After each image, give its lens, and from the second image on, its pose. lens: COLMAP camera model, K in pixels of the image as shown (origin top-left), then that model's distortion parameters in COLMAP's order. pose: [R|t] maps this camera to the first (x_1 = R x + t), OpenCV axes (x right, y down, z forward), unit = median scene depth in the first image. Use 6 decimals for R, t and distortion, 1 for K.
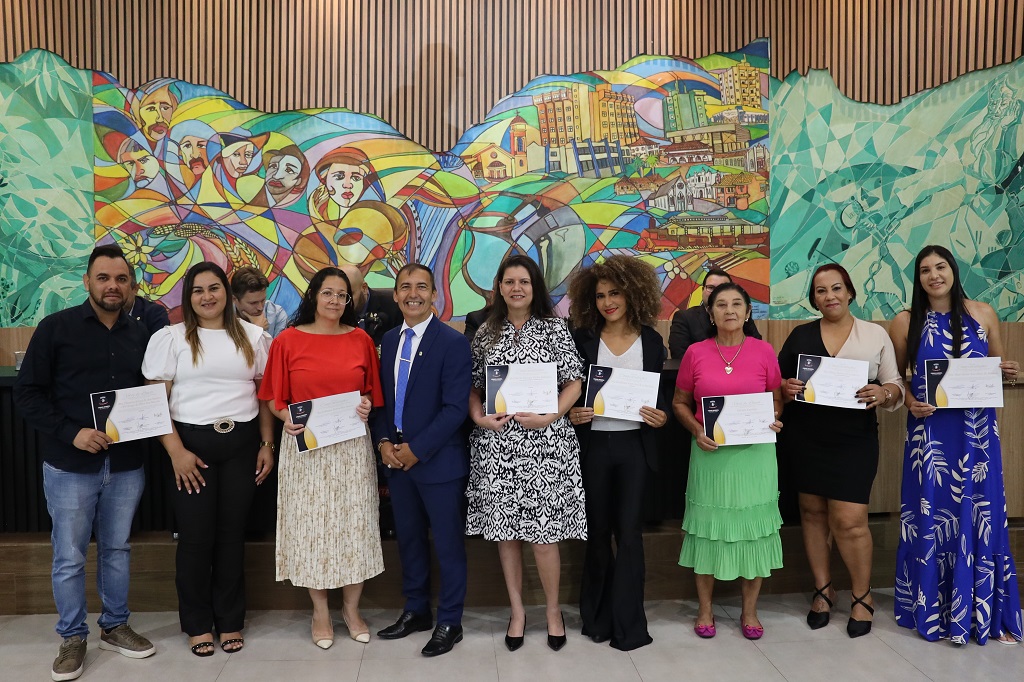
lens RADIAL K [[902.6, 0, 512.0], [0, 902.6, 341.0], [0, 0, 1]] dist [-0.160402, 0.198957]
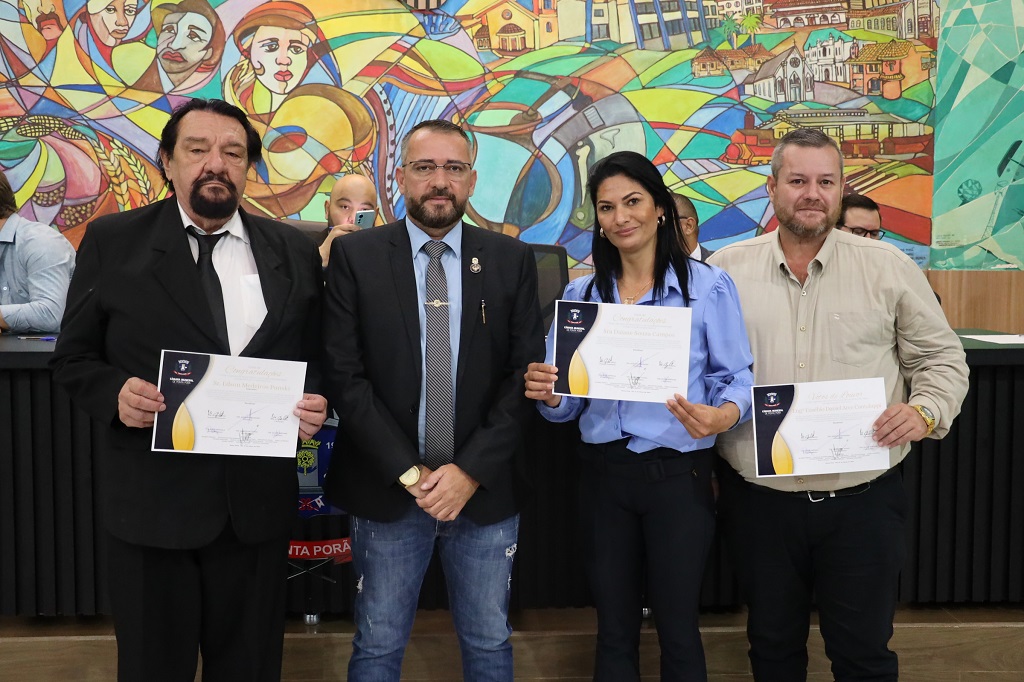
lens RADIAL K [[1106.4, 0, 512.0], [0, 1106.4, 341.0], [0, 0, 1]] dist [-0.089176, 0.302579]
pose [[0.999216, 0.009301, -0.038487, 0.016619], [-0.007999, 0.999395, 0.033854, 0.002951], [0.038778, -0.033520, 0.998685, 0.193348]]
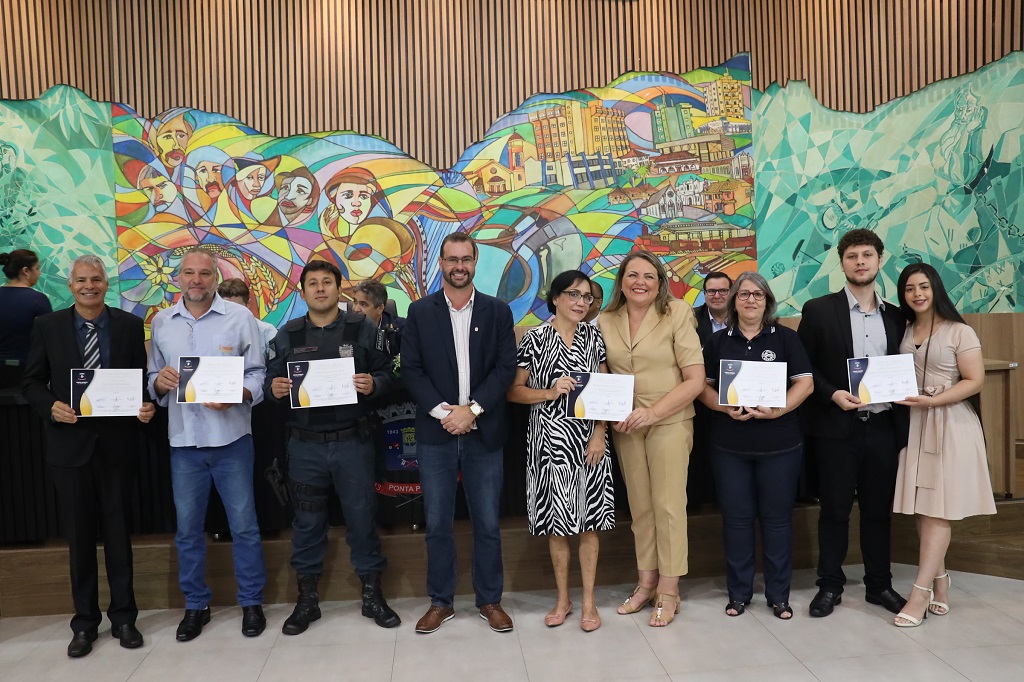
lens RADIAL K [[902.6, 0, 512.0], [0, 902.6, 341.0], [0, 0, 1]] dist [-0.160402, 0.198957]
pose [[0.999461, -0.032024, 0.007208, -0.012529], [0.032045, 0.999482, -0.002881, -0.002797], [-0.007112, 0.003110, 0.999970, -0.058876]]
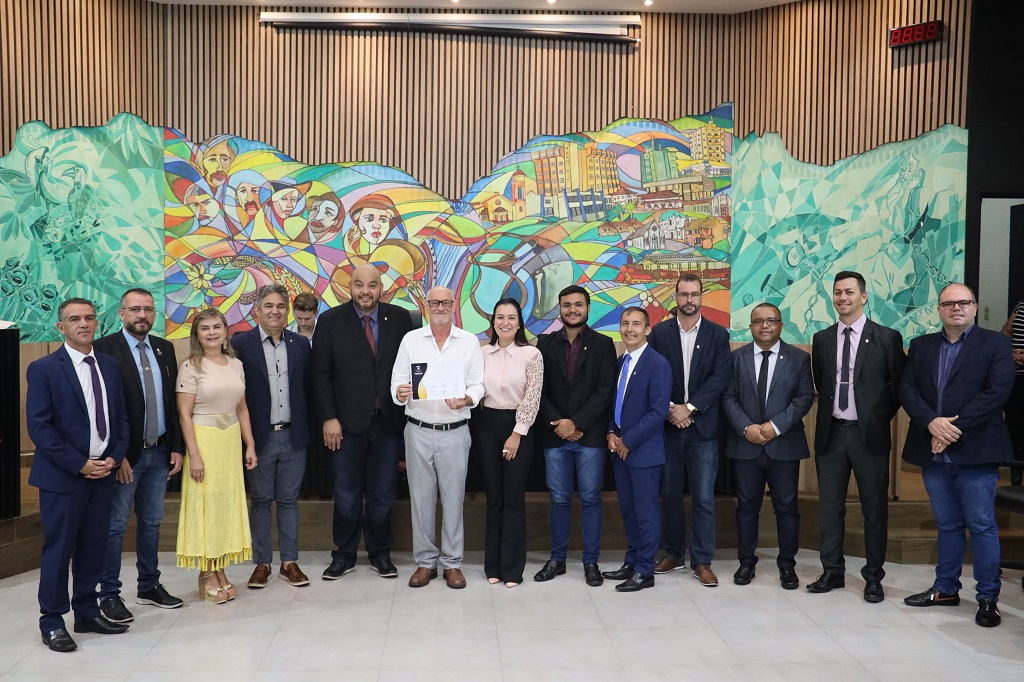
lens RADIAL K [[1129.7, 0, 509.0], [0, 1129.7, 347.2], [0, 0, 1]] dist [-0.089326, 0.337588]
pose [[0.999621, 0.013354, -0.024079, 0.033729], [-0.013329, 0.999910, 0.001200, -0.015052], [0.024093, -0.000878, 0.999709, -0.515128]]
